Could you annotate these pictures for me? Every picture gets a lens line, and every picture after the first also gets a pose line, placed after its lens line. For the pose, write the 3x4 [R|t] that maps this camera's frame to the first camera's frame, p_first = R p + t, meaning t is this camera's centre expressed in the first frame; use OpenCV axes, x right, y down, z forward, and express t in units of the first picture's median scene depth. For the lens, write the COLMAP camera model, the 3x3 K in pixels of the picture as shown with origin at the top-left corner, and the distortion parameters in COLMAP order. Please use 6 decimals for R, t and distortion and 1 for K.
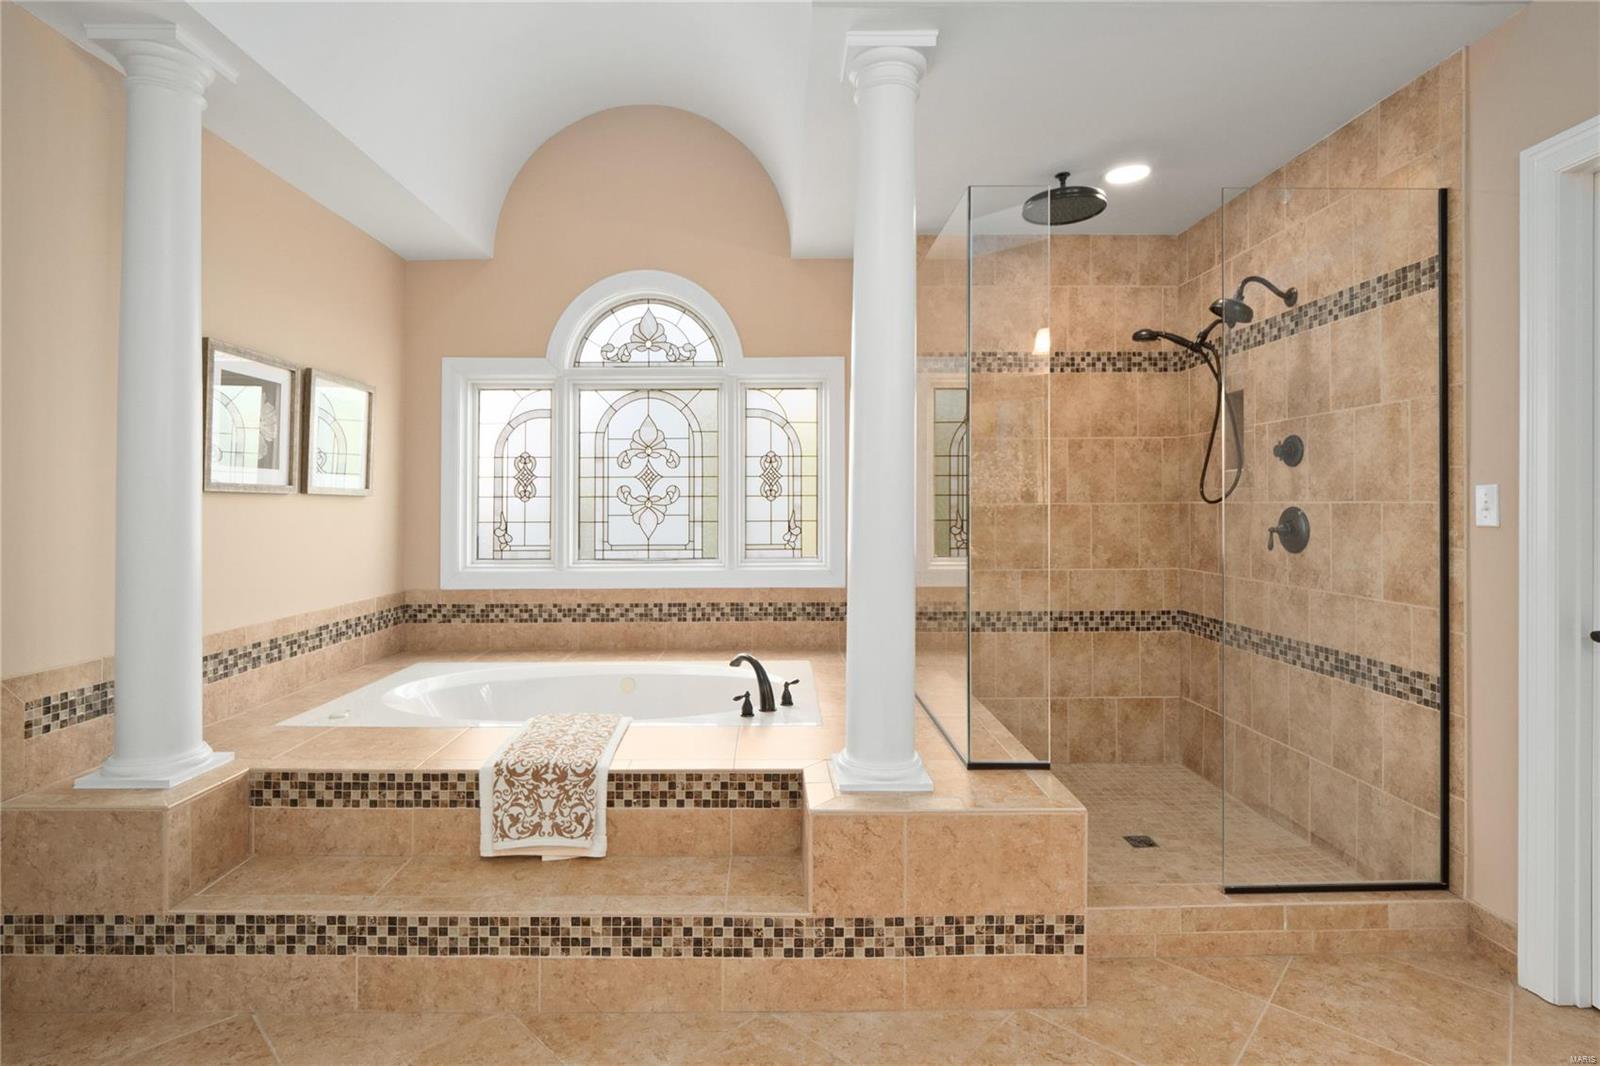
lens RADIAL K [[799.9, 0, 787.0], [0, 799.9, 491.8], [0, 0, 1]] dist [0.012454, -0.004849]
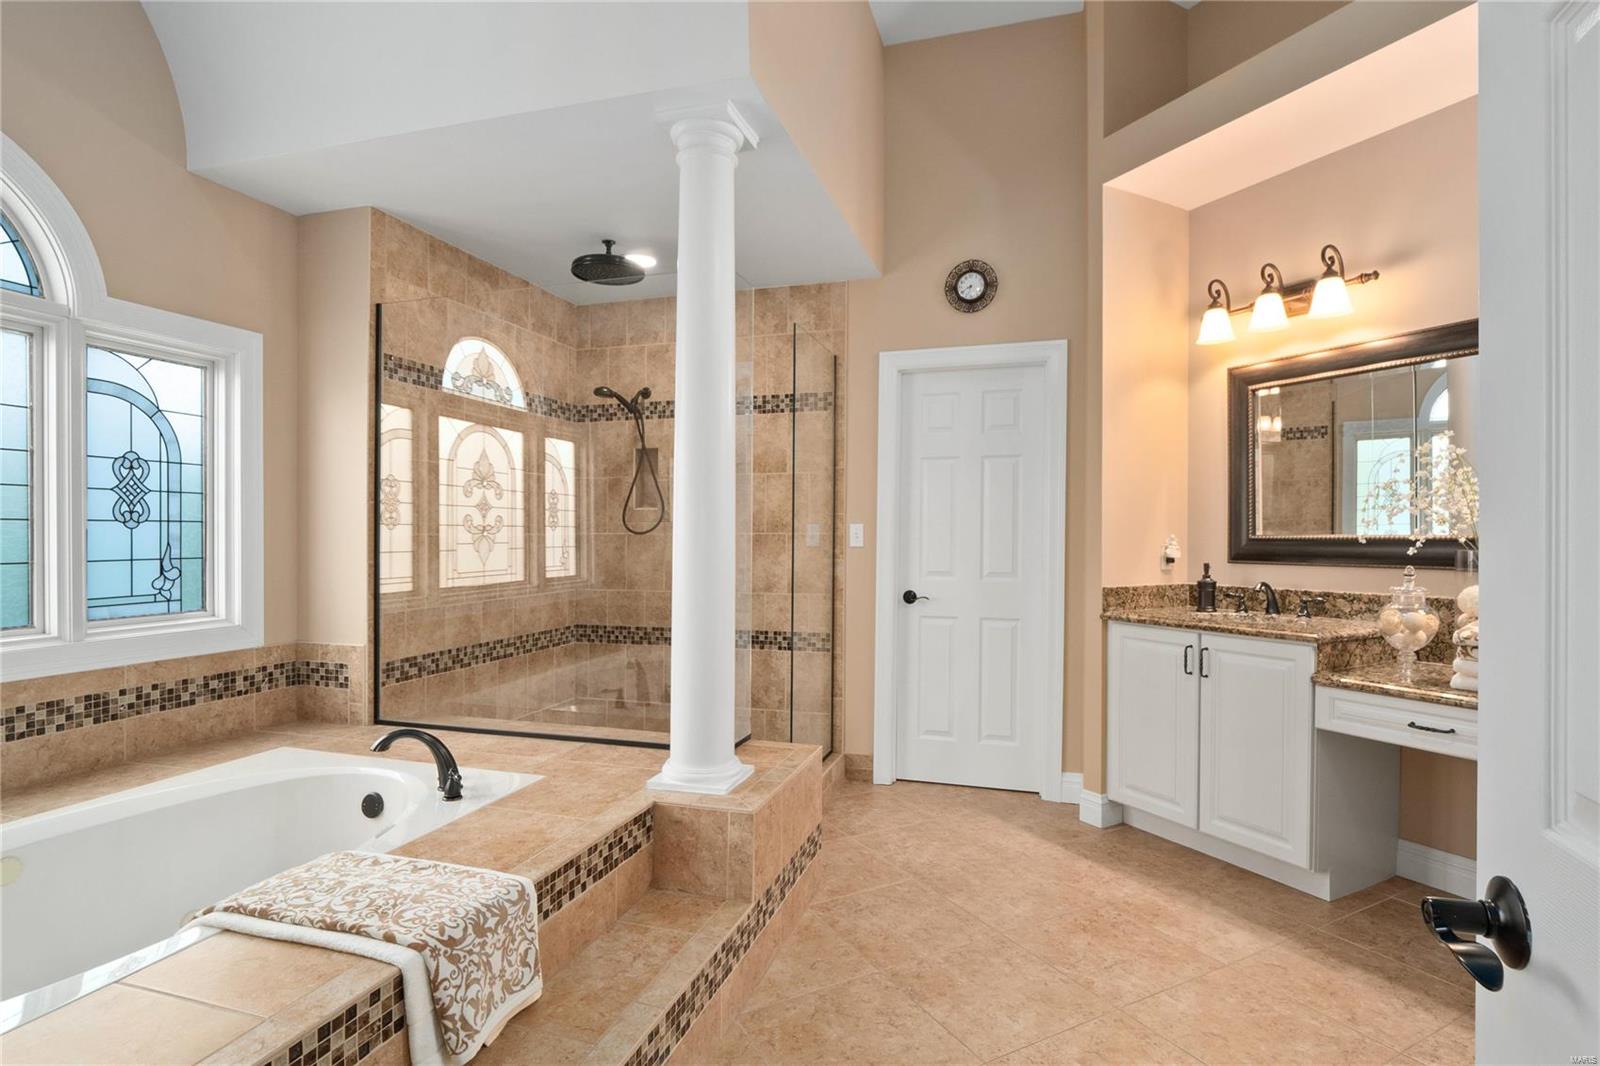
lens RADIAL K [[799.9, 0, 805.3], [0, 799.9, 536.0], [0, 0, 1]] dist [0.012454, -0.004849]
pose [[0.299404, 0.001191, 0.954126, -0.758542], [-0.014737, 0.999886, 0.003376, 0.011397], [-0.954013, -0.015072, 0.299387, 0.461797]]
